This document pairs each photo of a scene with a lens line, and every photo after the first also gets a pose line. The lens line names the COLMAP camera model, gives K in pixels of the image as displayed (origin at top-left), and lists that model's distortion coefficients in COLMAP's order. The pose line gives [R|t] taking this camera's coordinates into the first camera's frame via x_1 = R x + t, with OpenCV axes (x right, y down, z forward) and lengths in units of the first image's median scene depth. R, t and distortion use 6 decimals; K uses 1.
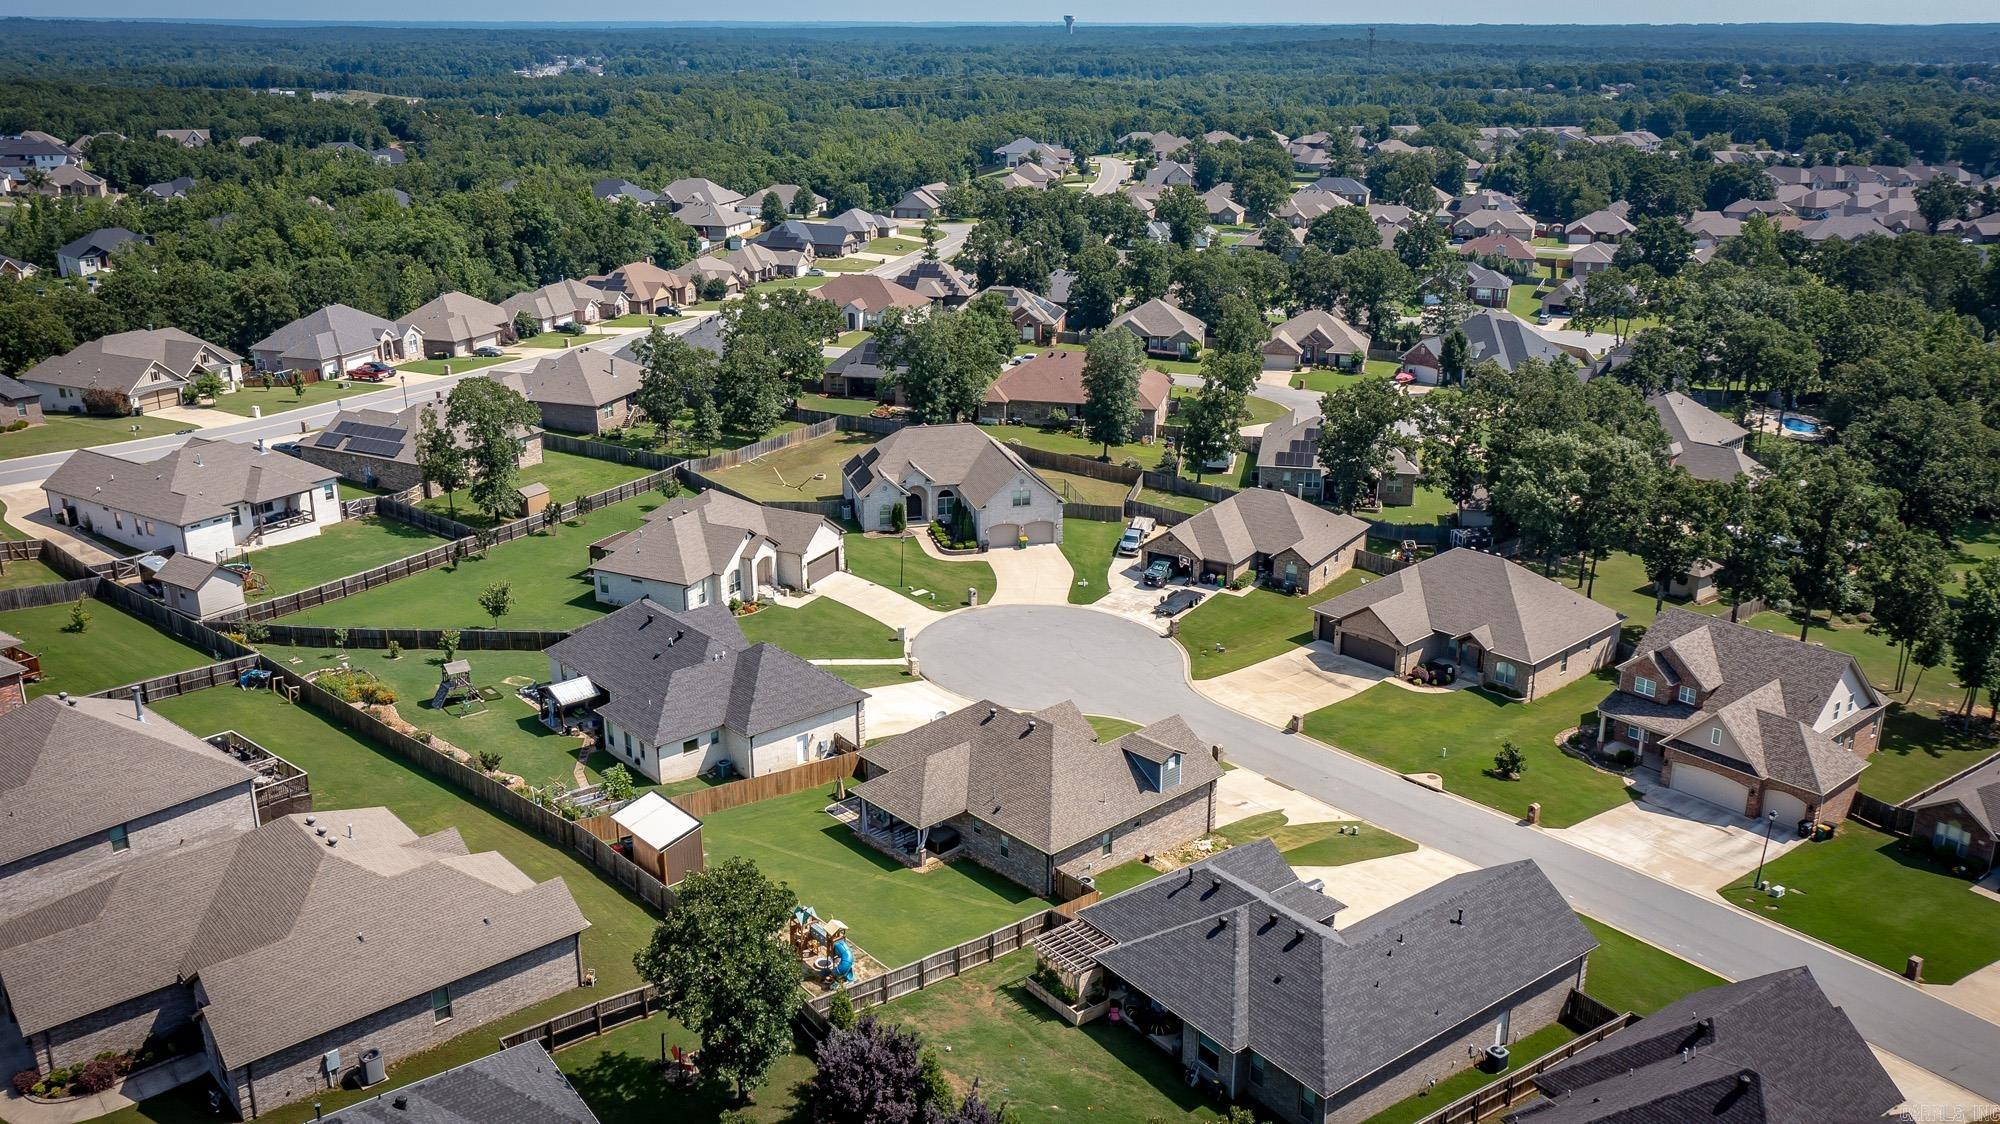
lens RADIAL K [[1614.6, 0, 996.6], [0, 1614.6, 565.0], [0, 0, 1]] dist [0.010192, 0.010002]
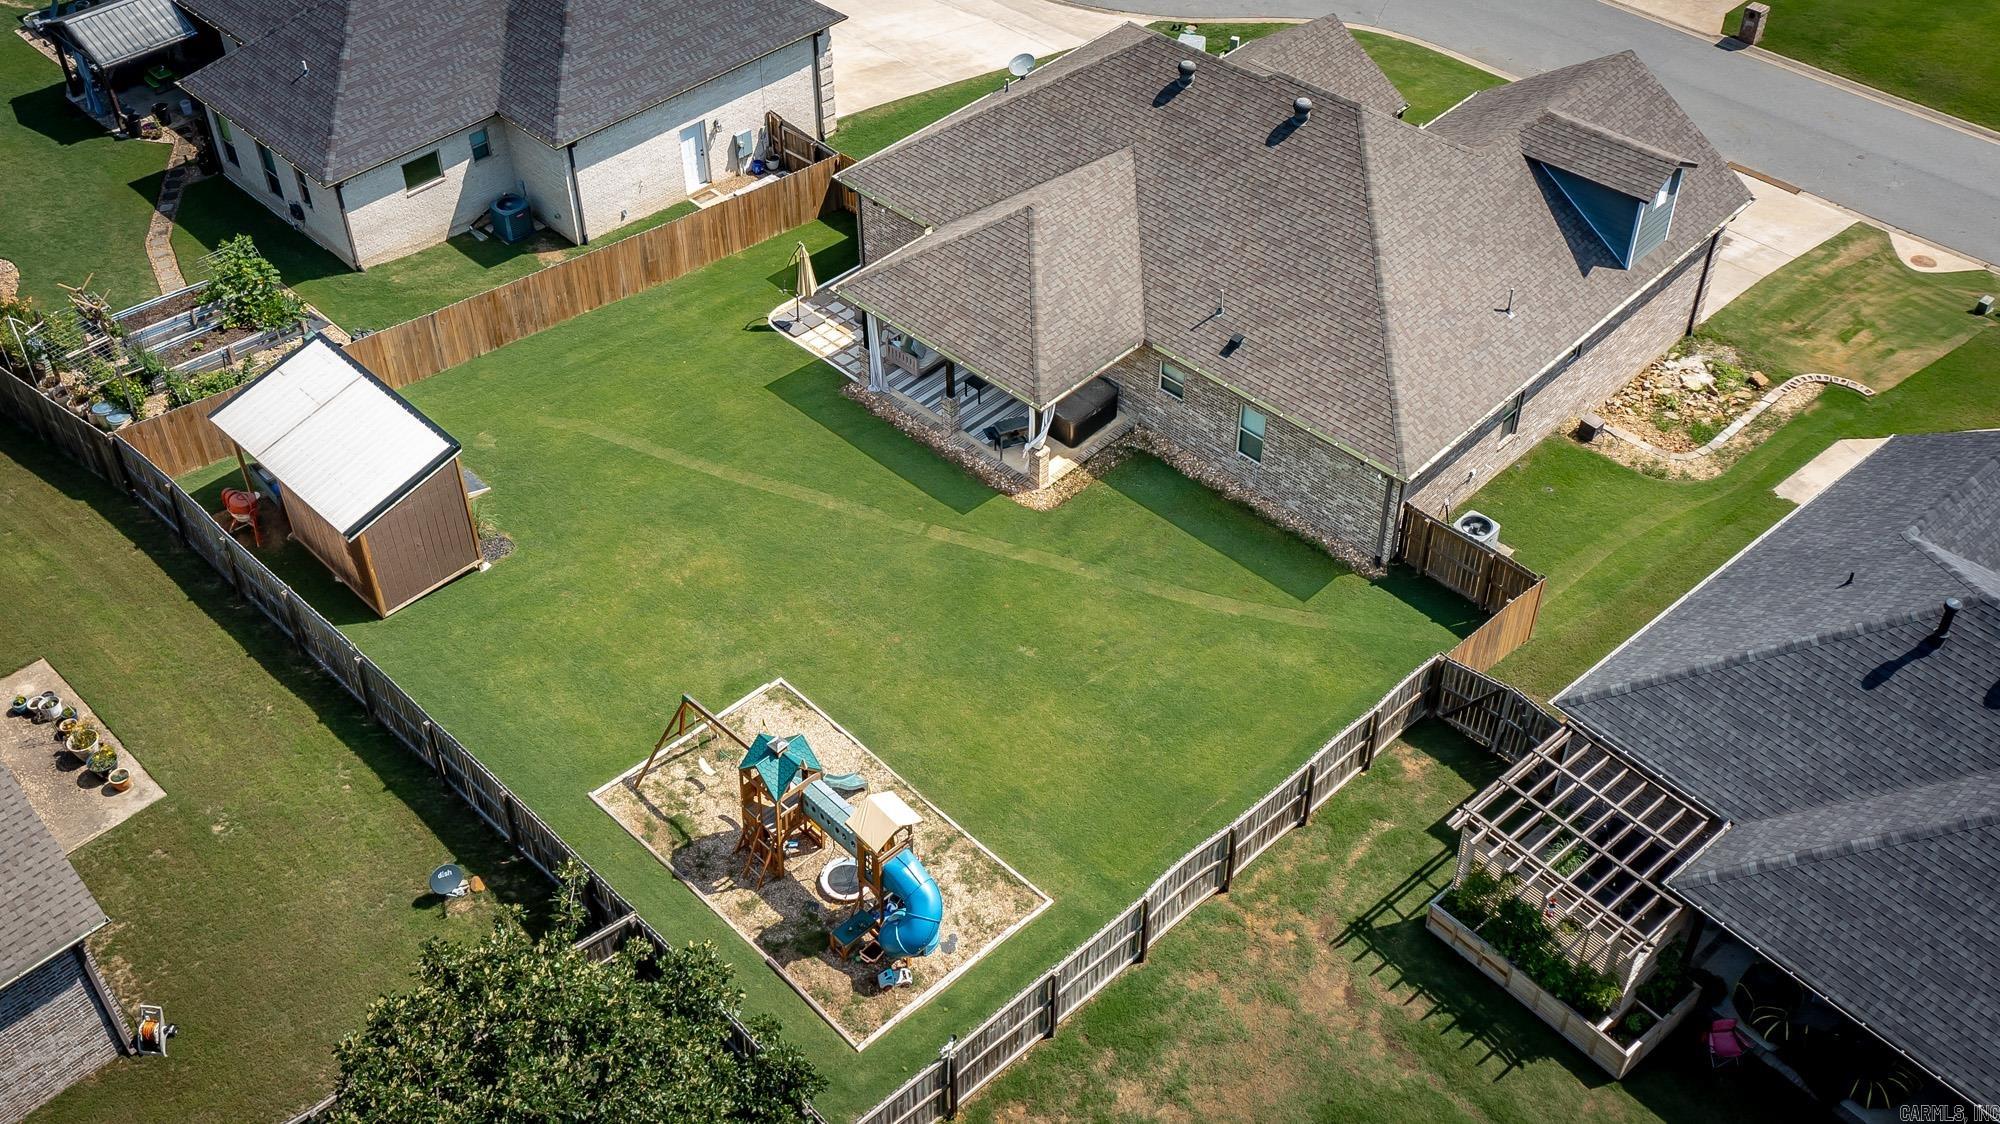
lens RADIAL K [[1887.0, 0, 972.7], [0, 1887.0, 465.8], [0, 0, 1]] dist [0.009421, 0.000000]
pose [[0.998006, -0.049041, 0.039748, -0.075413], [0.031057, 0.929627, 0.367191, 0.010809], [-0.054959, -0.365224, 0.929296, 0.537289]]
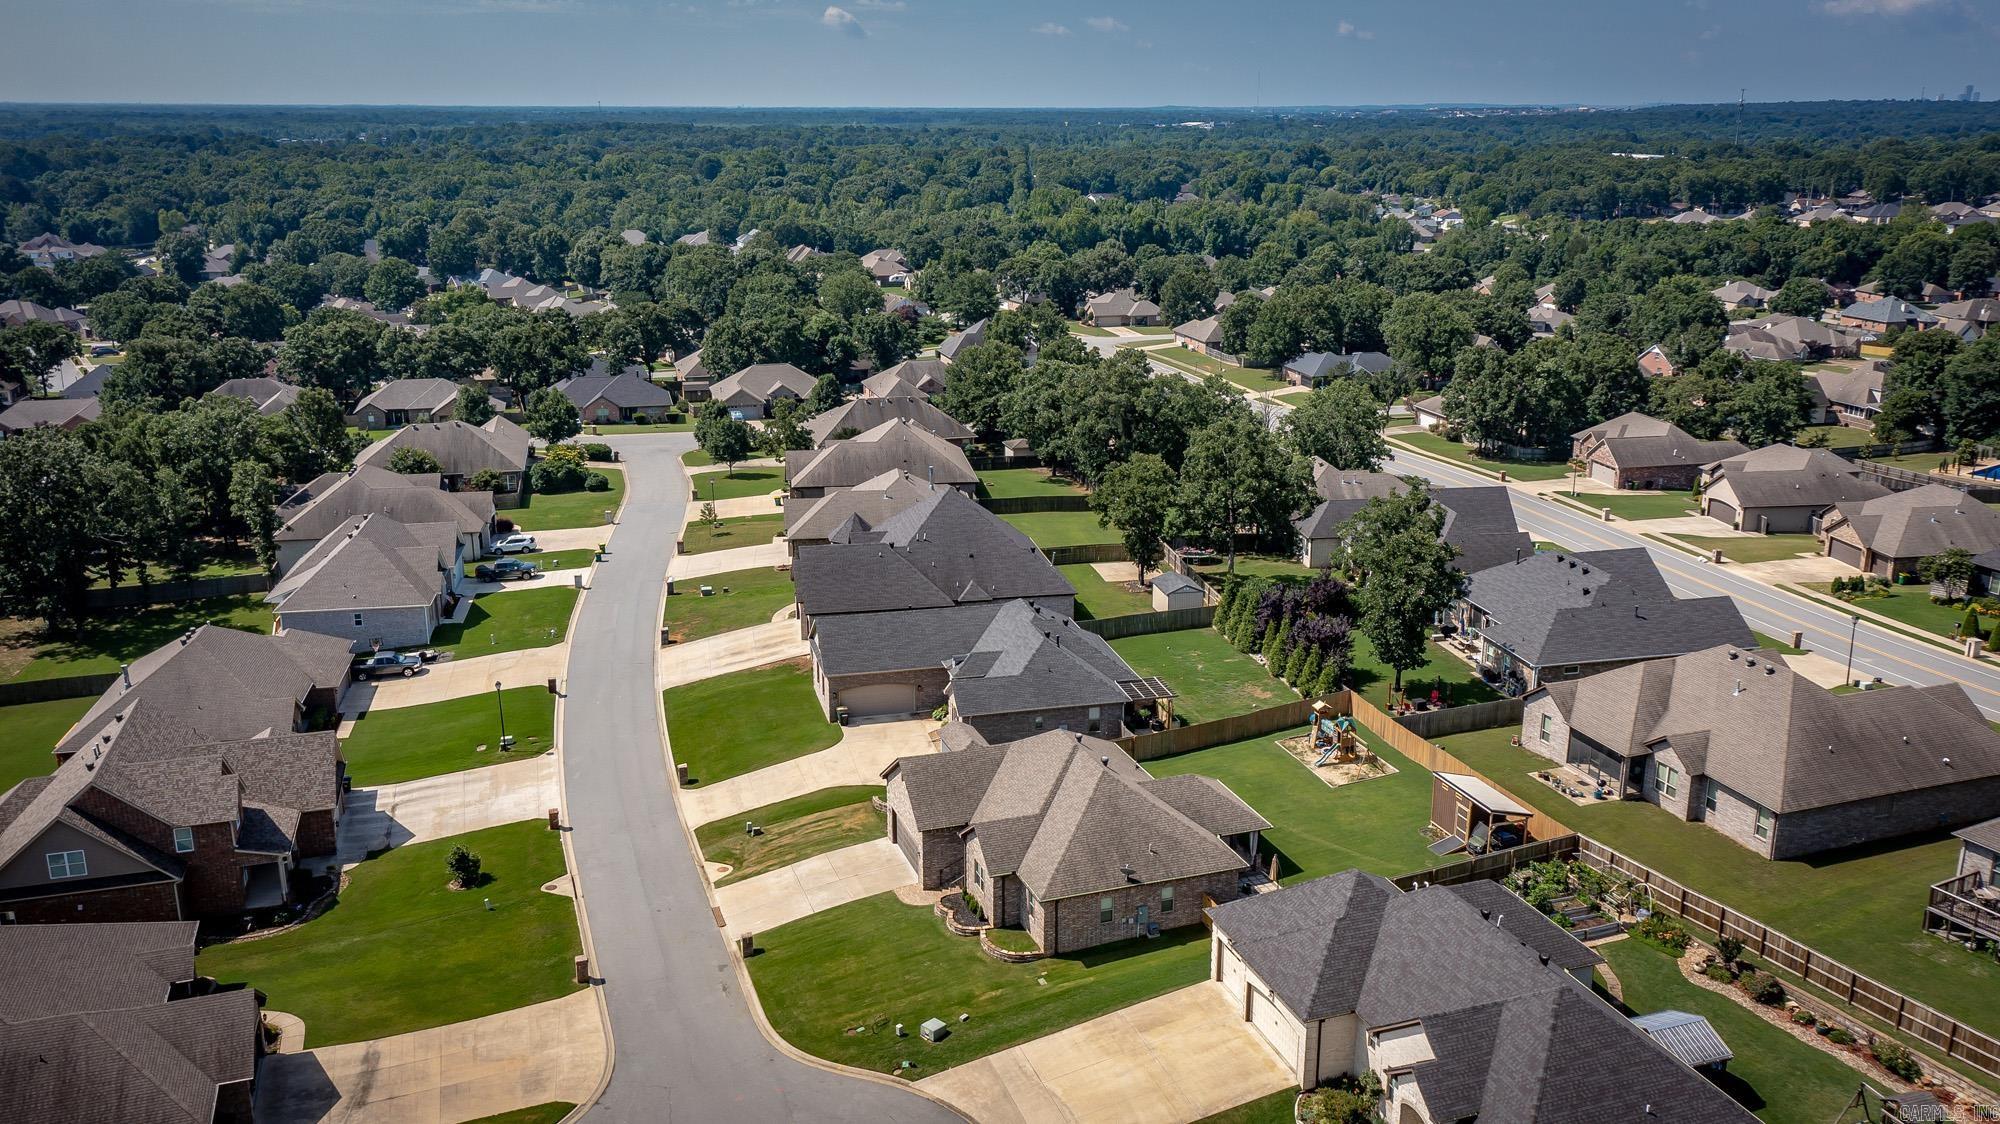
lens RADIAL K [[1614.6, 0, 983.7], [0, 1614.6, 562.9], [0, 0, 1]] dist [0.010192, 0.010002]
pose [[-0.919584, -0.101781, 0.379482, -0.265921], [0.132285, 0.829264, 0.542976, -0.488869], [-0.369955, 0.549511, -0.749113, 1.619452]]
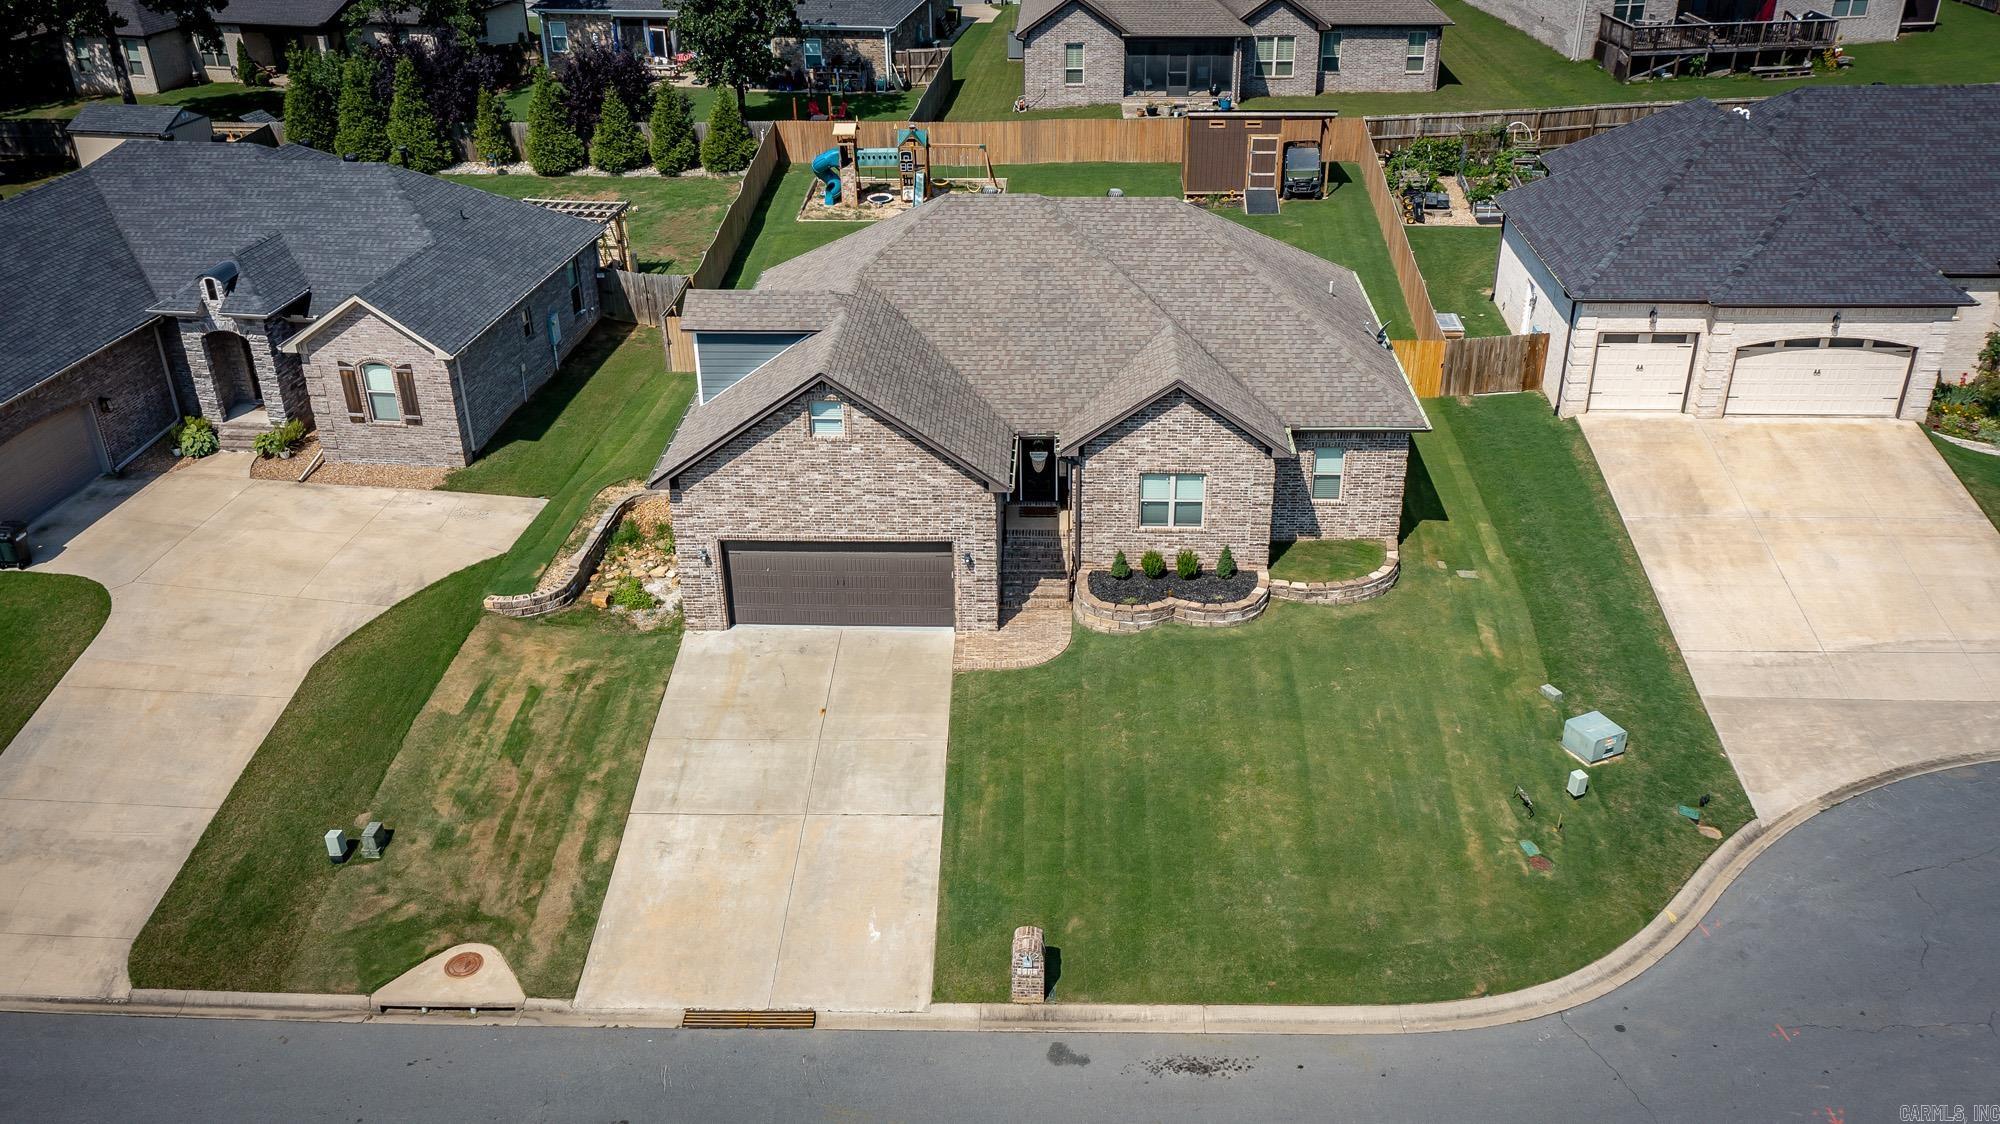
lens RADIAL K [[1614.6, 0, 1008.6], [0, 1614.6, 566.1], [0, 0, 1]] dist [0.010192, 0.010002]
pose [[-0.695656, 0.350923, -0.626829, 0.318052], [-0.217178, 0.729001, 0.649147, -0.107898], [0.684760, 0.587717, -0.430921, 1.211846]]
